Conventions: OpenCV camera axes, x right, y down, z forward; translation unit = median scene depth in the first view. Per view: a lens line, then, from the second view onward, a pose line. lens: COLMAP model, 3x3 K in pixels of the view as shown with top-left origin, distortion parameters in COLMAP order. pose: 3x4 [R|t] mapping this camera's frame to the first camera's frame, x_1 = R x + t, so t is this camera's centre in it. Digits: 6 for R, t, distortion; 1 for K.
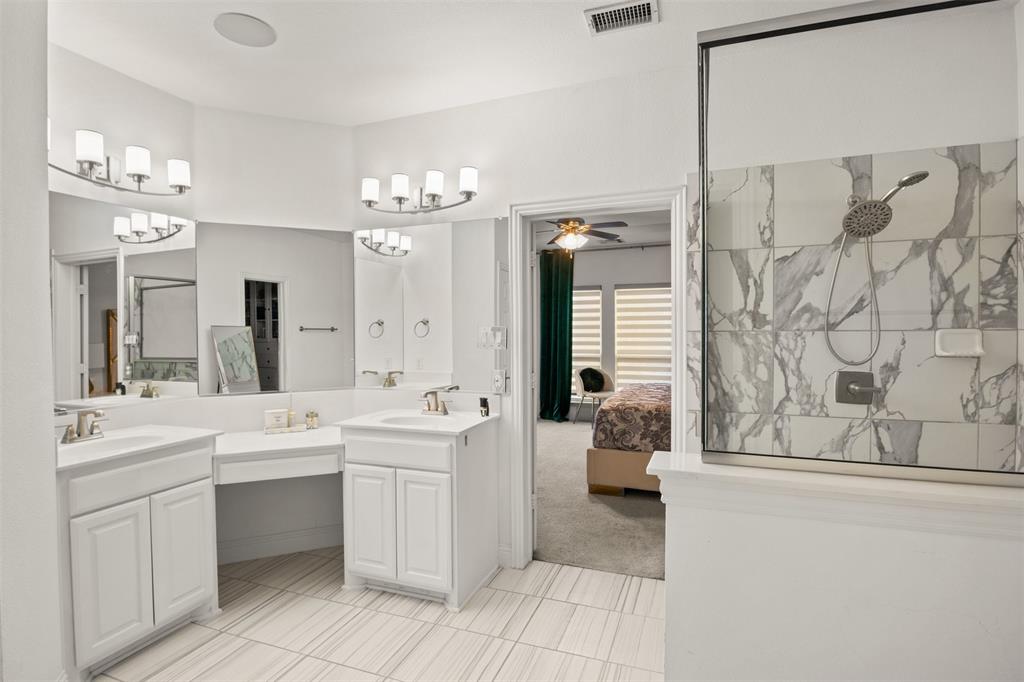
lens RADIAL K [[511.7, 0, 512.0], [0, 511.7, 341.0], [0, 0, 1]] dist [-0.000690, -0.000209]
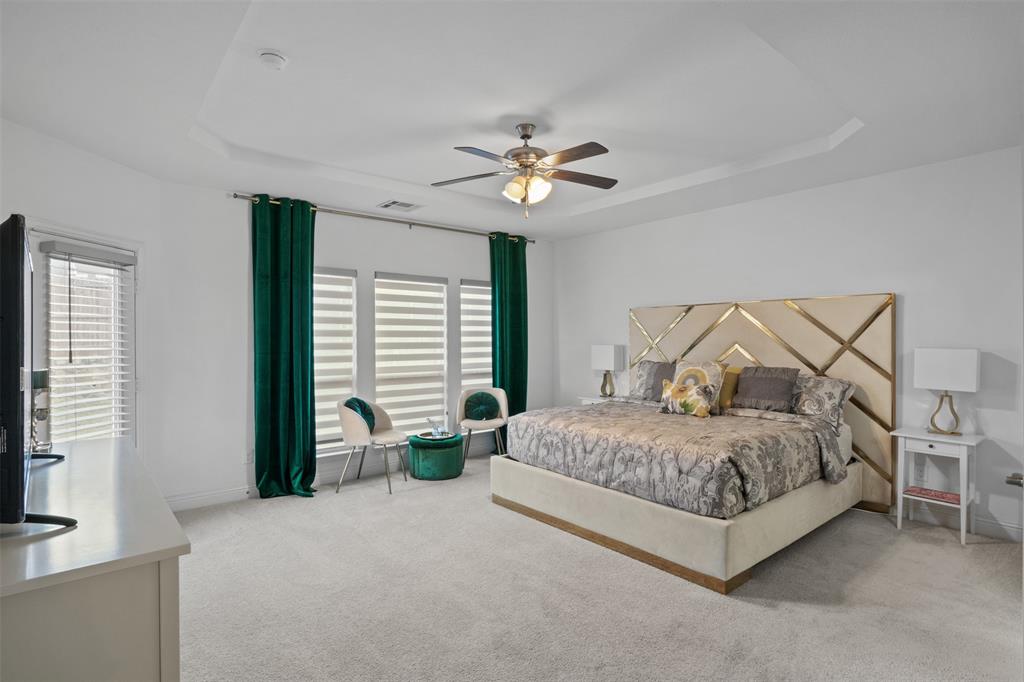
lens RADIAL K [[514.0, 0, 509.1], [0, 514.0, 335.5], [0, 0, 1]] dist [-0.001031, -0.001261]
pose [[0.509571, 0.007852, 0.860393, -0.889001], [0.019237, 0.999604, -0.020515, -0.022947], [-0.860214, 0.027006, 0.509218, 1.502884]]
